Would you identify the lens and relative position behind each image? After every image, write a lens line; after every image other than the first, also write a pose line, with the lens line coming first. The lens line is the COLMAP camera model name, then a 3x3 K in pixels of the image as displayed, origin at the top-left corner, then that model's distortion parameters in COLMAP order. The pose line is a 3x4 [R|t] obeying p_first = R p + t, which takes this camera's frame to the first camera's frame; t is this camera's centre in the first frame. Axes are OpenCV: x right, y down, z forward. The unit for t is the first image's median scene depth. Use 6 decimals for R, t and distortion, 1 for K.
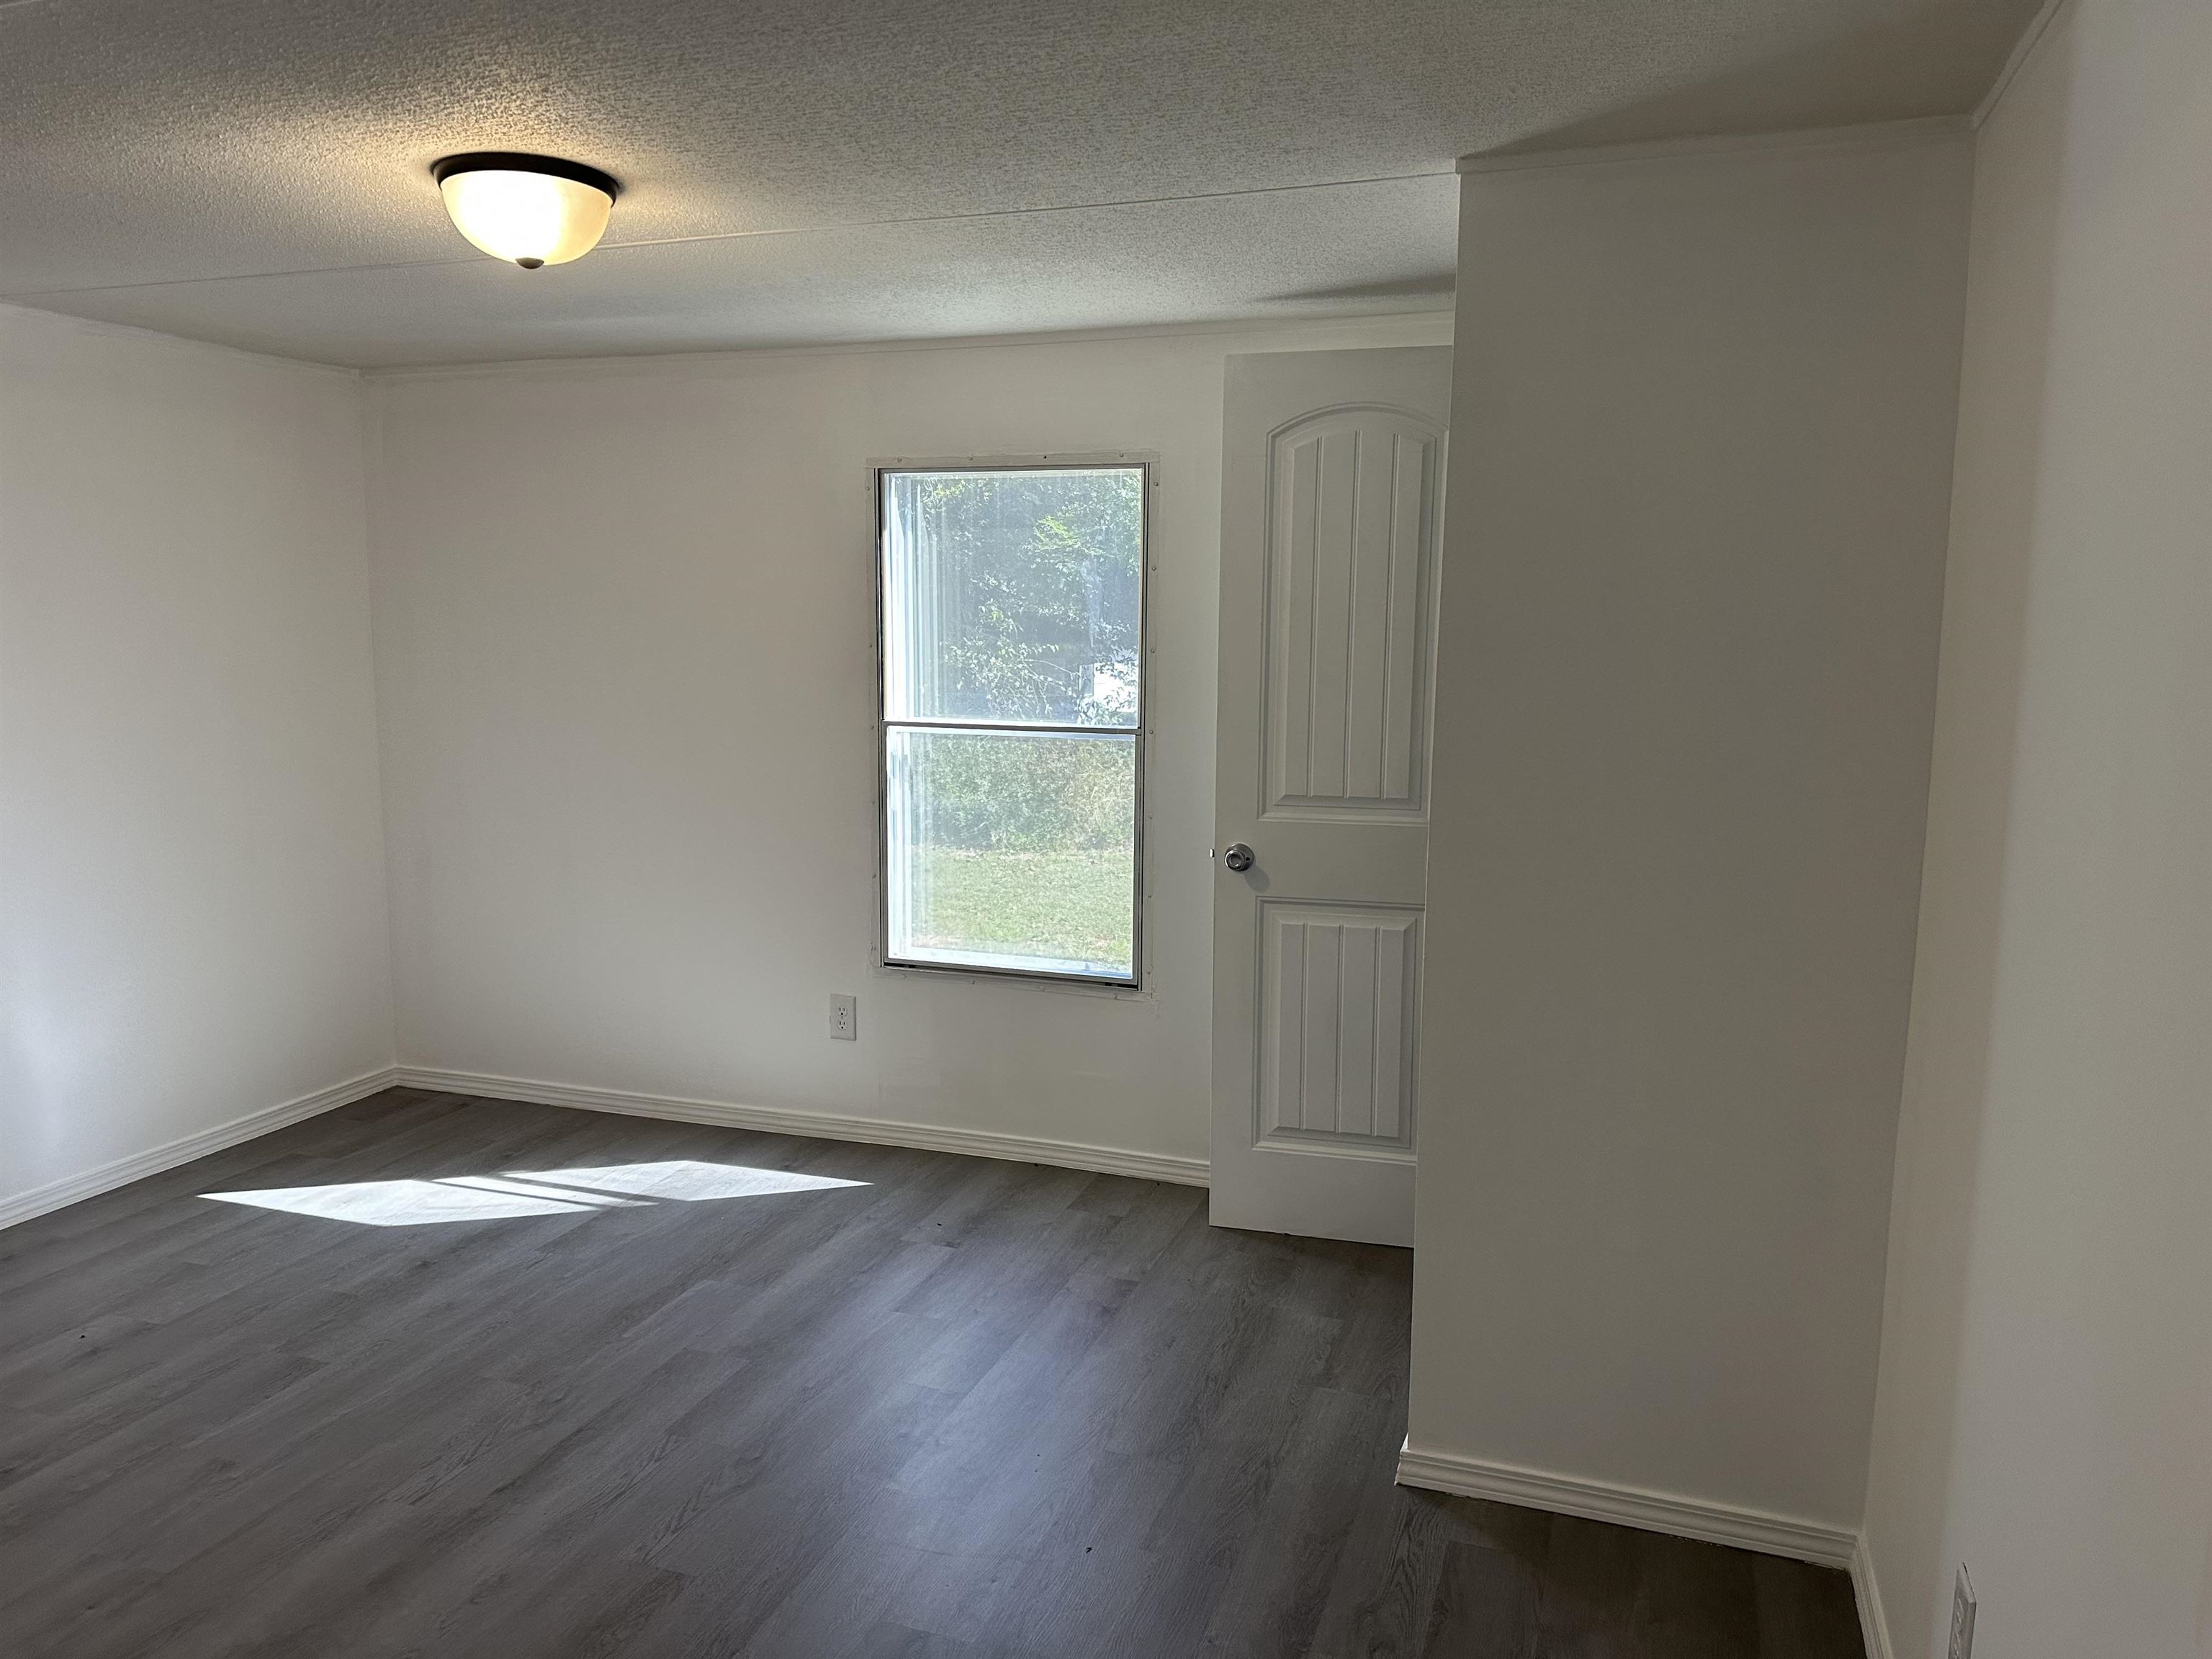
lens RADIAL K [[1553.2, 0, 1099.6], [0, 1553.2, 823.0], [0, 0, 1]] dist [-0.000015, -0.014259]
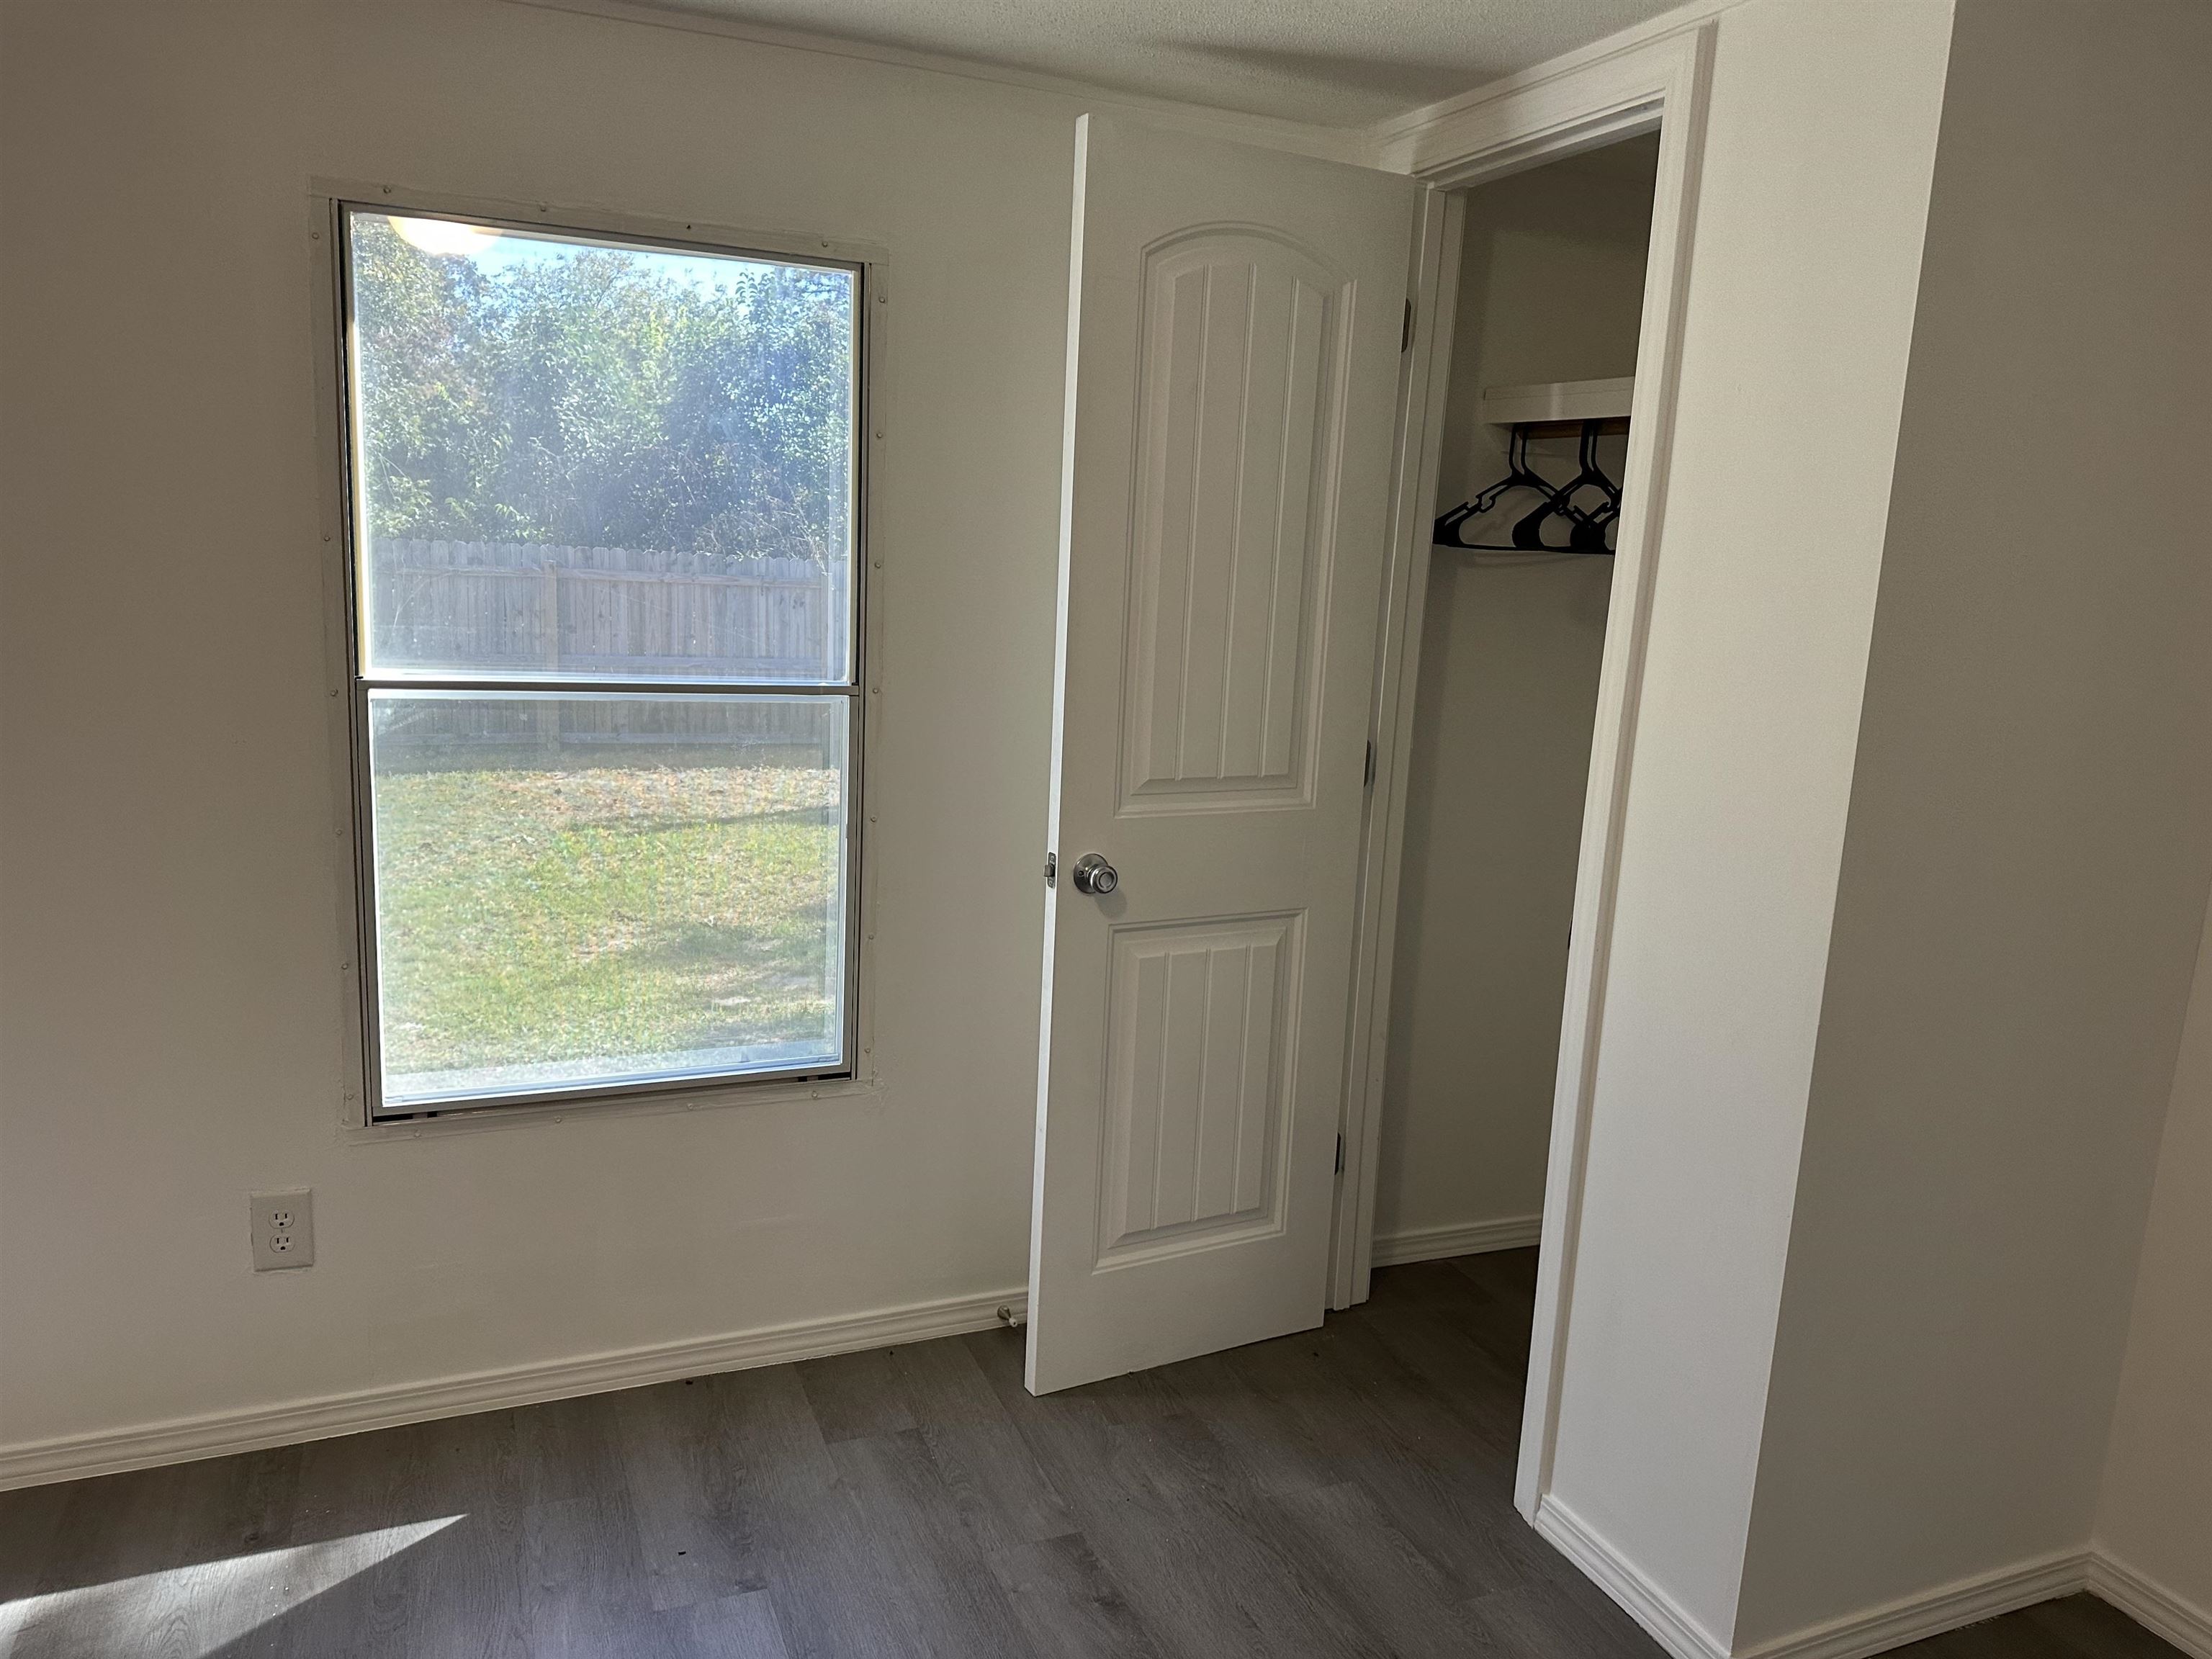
lens RADIAL K [[1553.2, 0, 1112.8], [0, 1553.2, 818.0], [0, 0, 1]] dist [-0.000015, -0.014259]
pose [[0.729399, -0.091665, 0.677919, -0.344961], [0.045169, 0.995273, 0.085978, -0.057384], [-0.682596, -0.032091, 0.730091, 0.461941]]
